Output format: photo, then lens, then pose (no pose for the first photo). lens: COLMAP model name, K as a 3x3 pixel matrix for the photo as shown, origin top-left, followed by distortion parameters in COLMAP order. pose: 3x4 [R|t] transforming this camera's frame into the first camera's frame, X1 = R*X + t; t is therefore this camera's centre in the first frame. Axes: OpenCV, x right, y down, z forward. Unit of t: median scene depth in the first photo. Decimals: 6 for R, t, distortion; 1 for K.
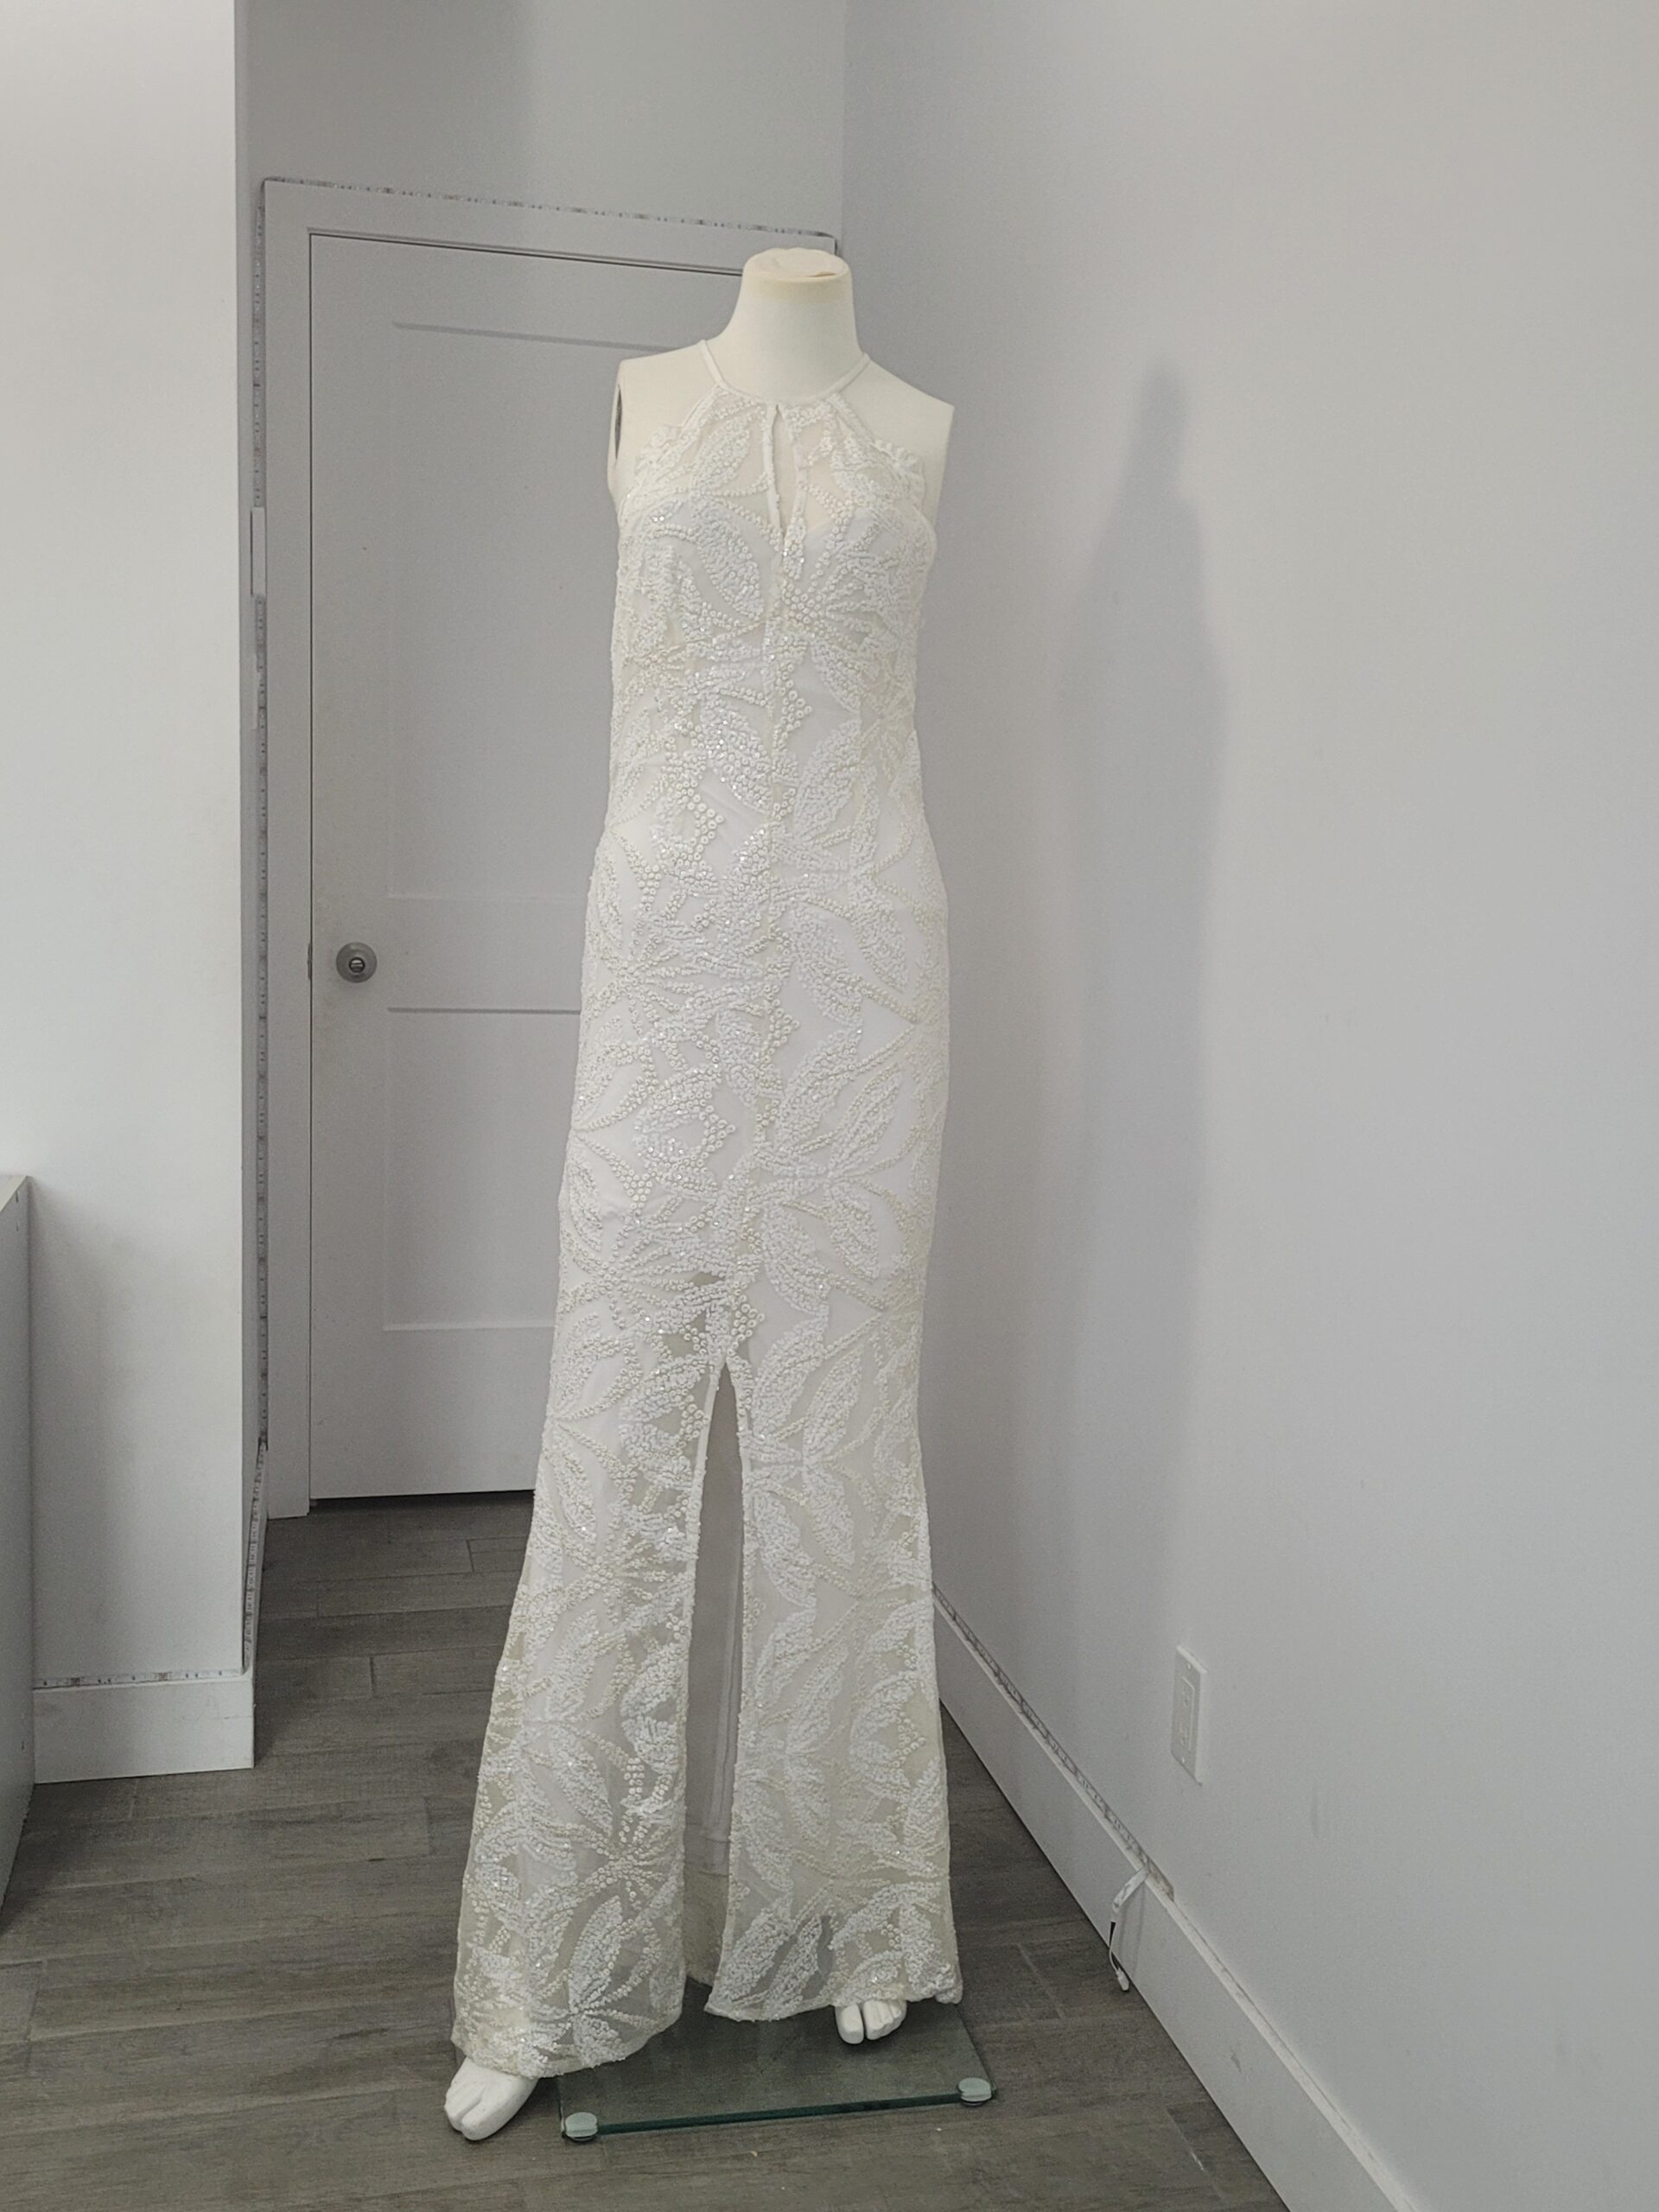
lens RADIAL K [[2271.8, 0, 845.5], [0, 2271.8, 1094.0], [0, 0, 1]] dist [0.038860, -0.029578]
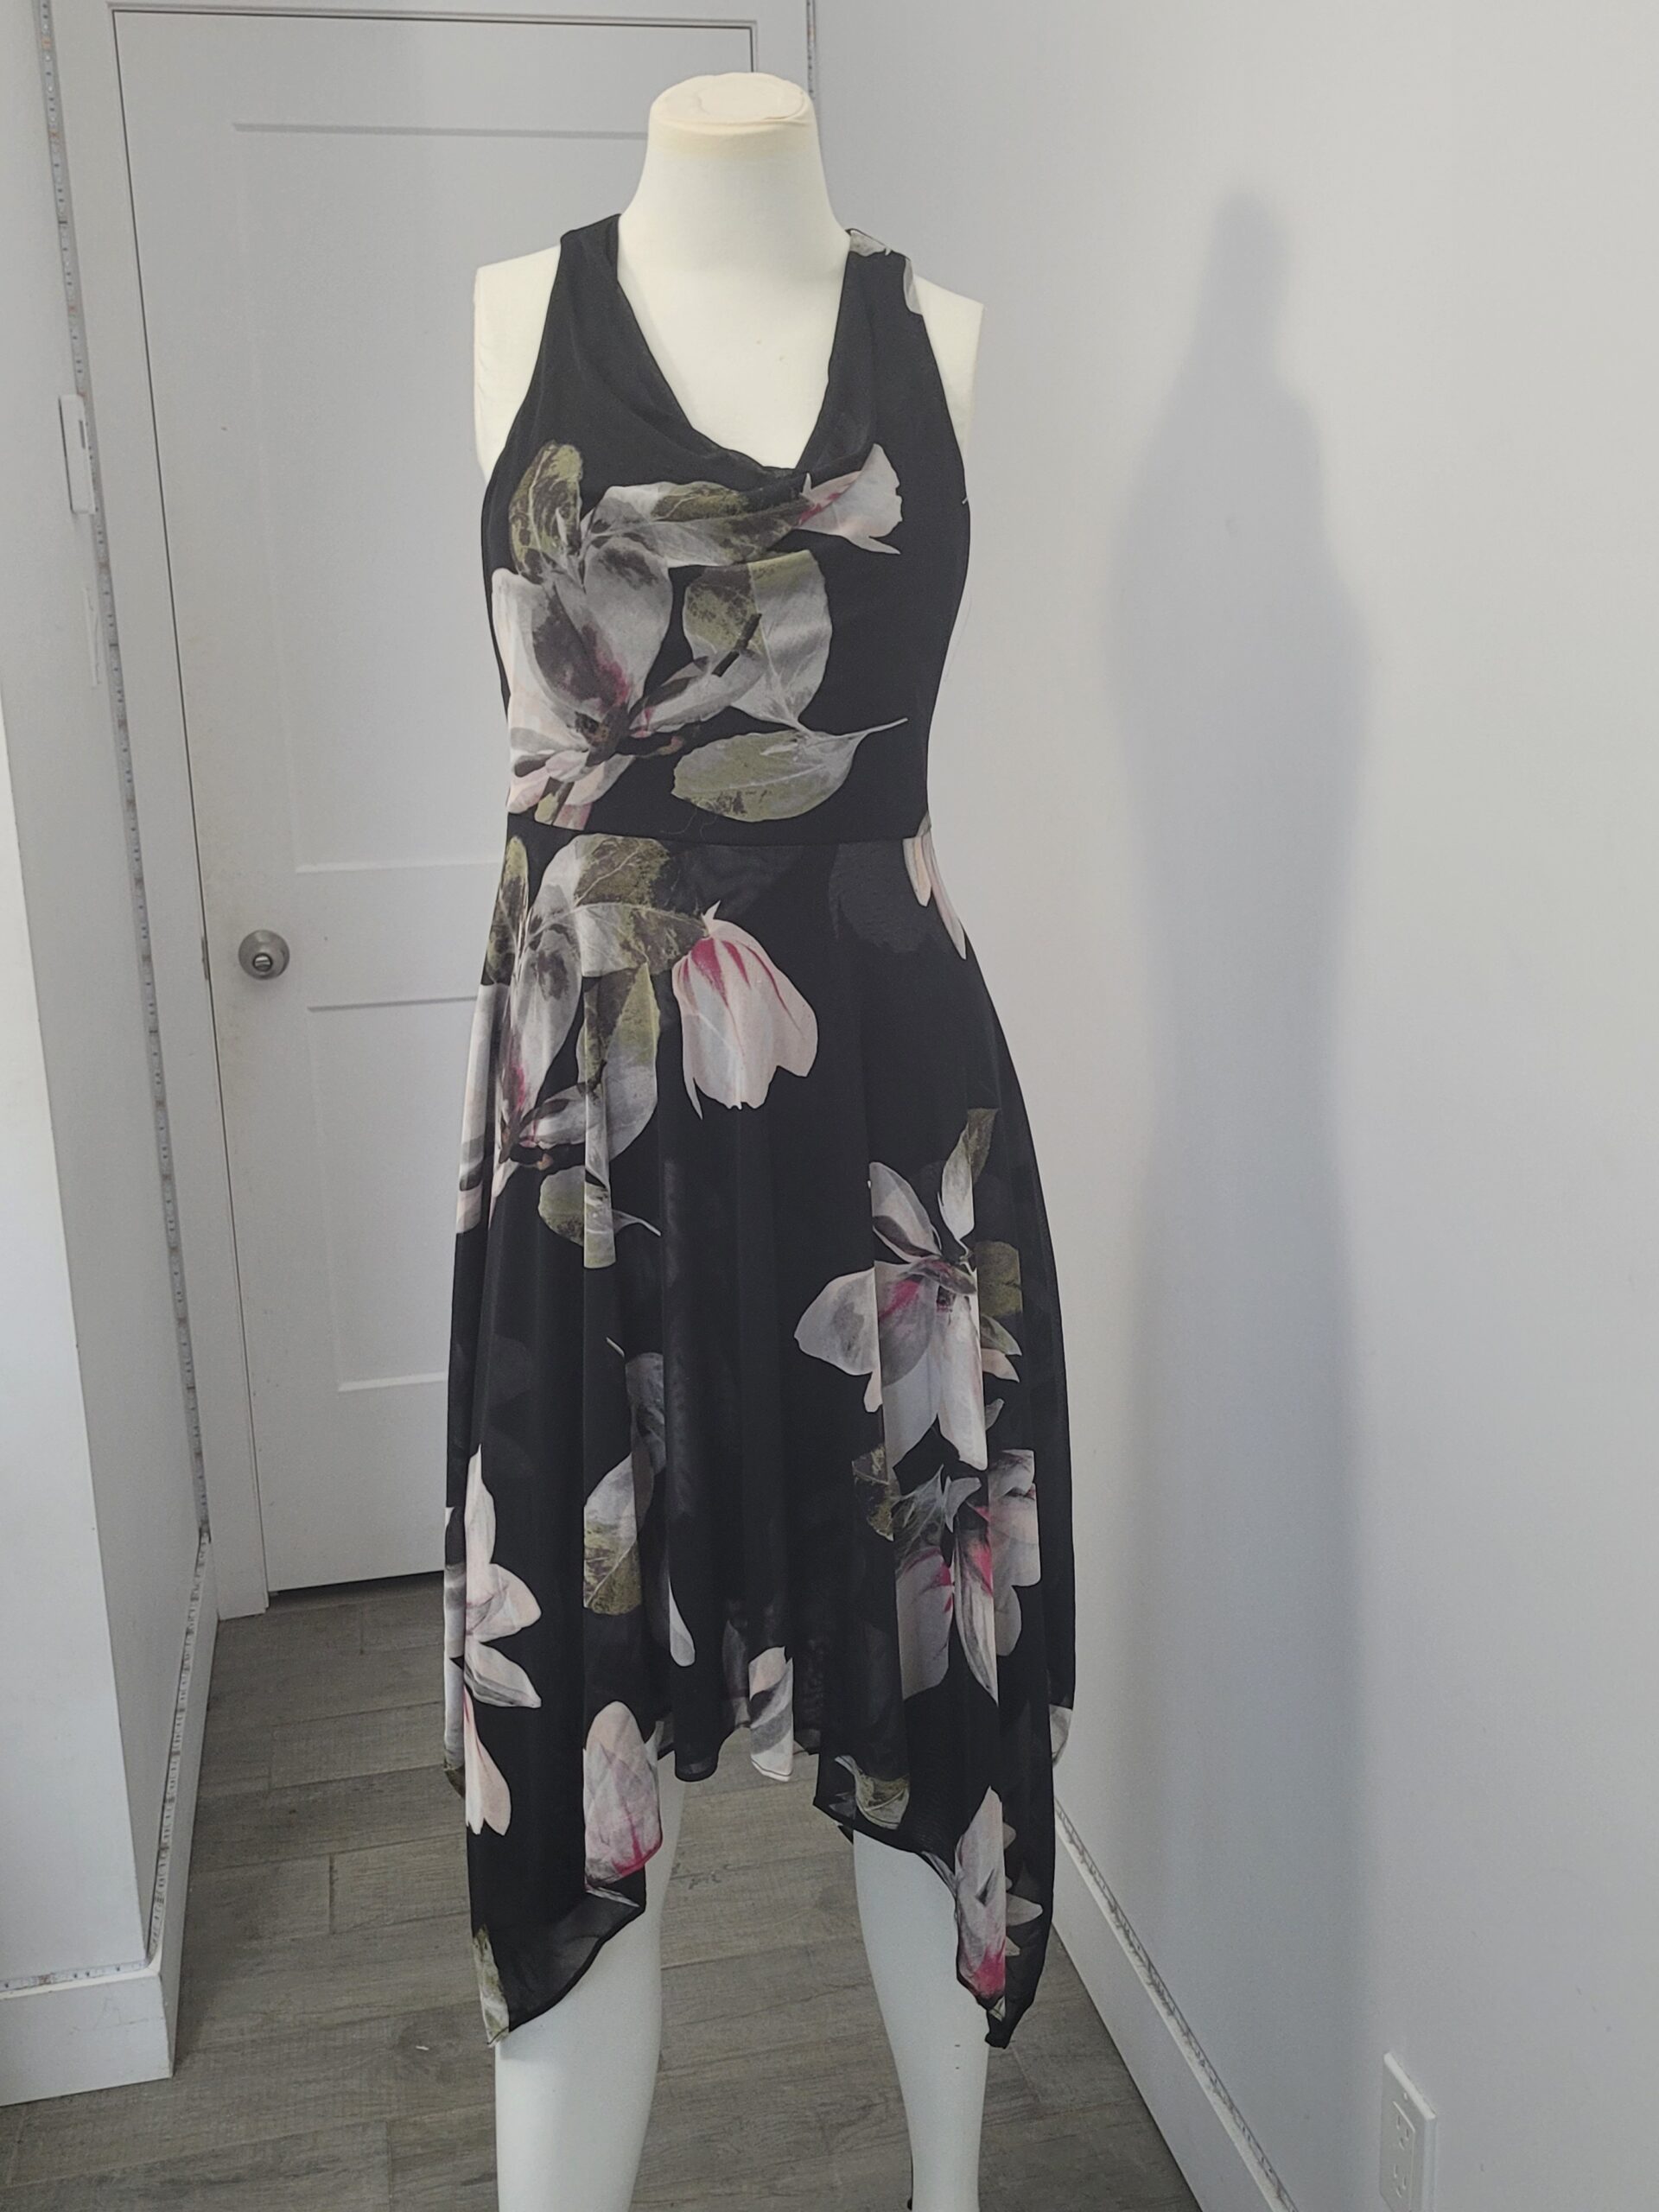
lens RADIAL K [[2280.9, 0, 829.5], [0, 2280.9, 1106.0], [0, 0, 1]] dist [0.045383, -0.047507]
pose [[0.998013, -0.054619, -0.031424, 0.010006], [0.057929, 0.991510, 0.116414, -0.120234], [0.024799, -0.118003, 0.992704, 0.270192]]
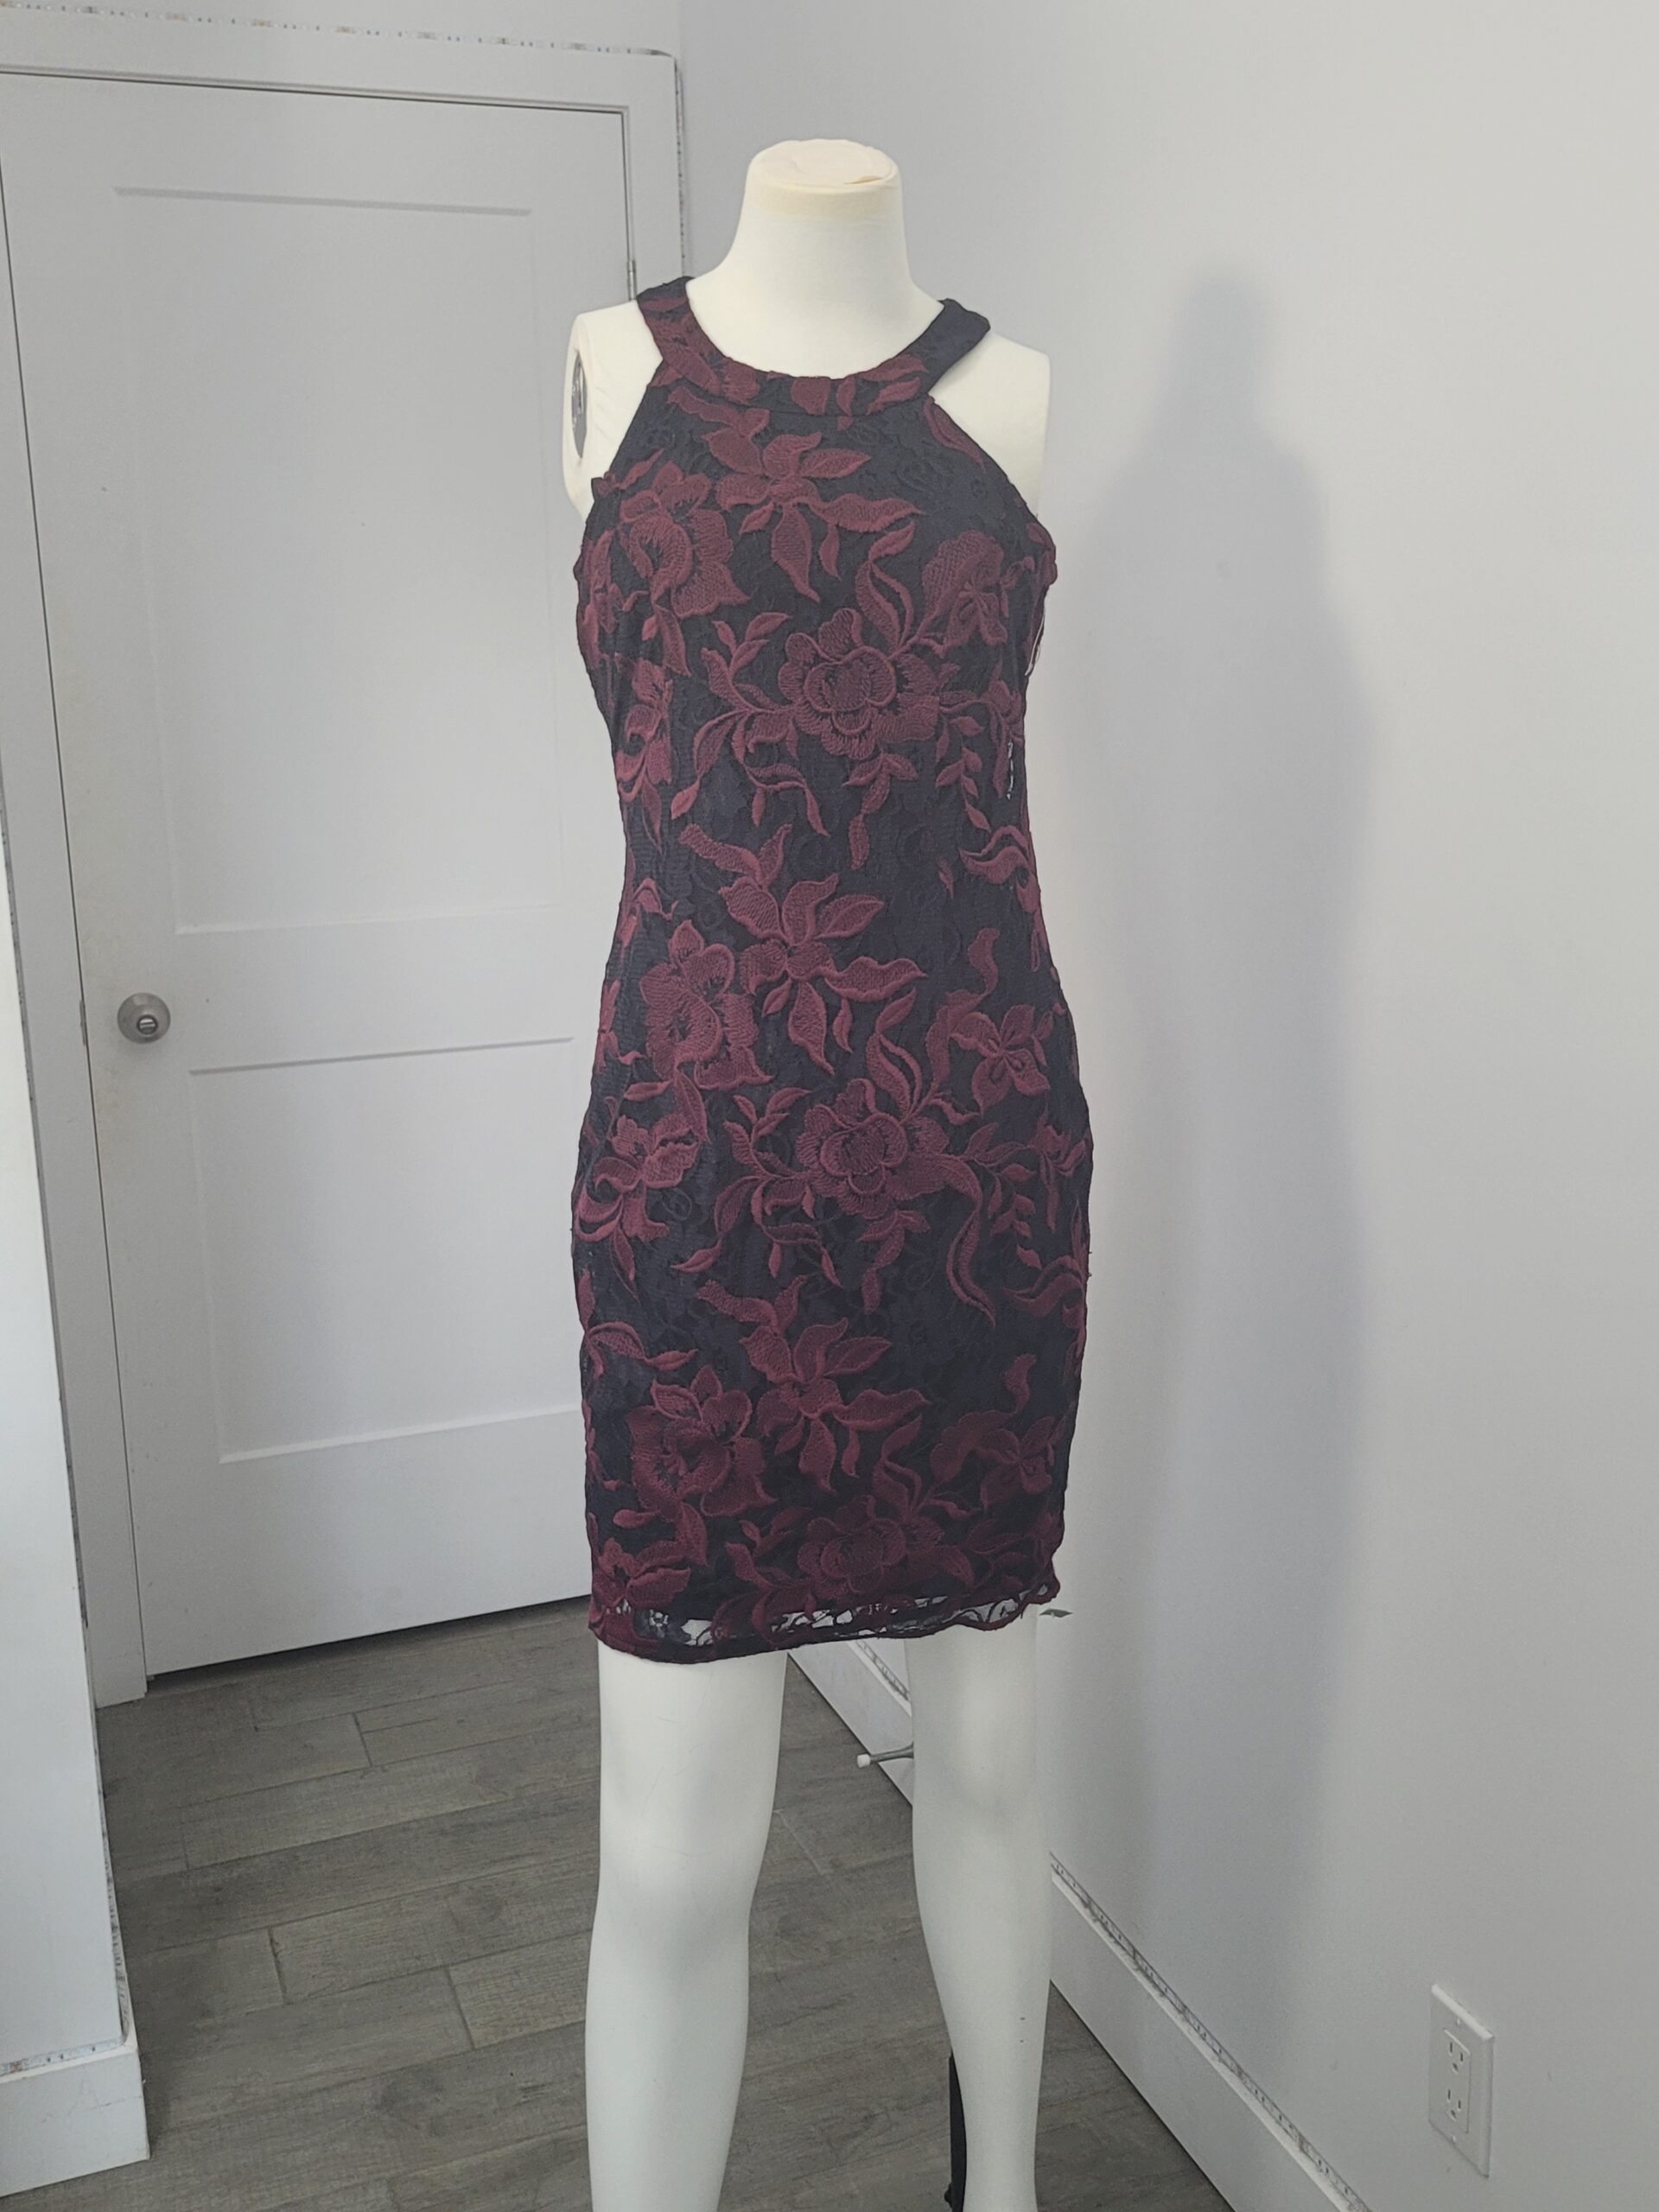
lens RADIAL K [[2282.9, 0, 862.5], [0, 2282.9, 1095.4], [0, 0, 1]] dist [0.050593, -0.051478]
pose [[0.989113, -0.082603, 0.121790, -0.092242], [0.073005, 0.994014, 0.081276, -0.106816], [-0.127774, -0.071500, 0.989223, 0.243922]]
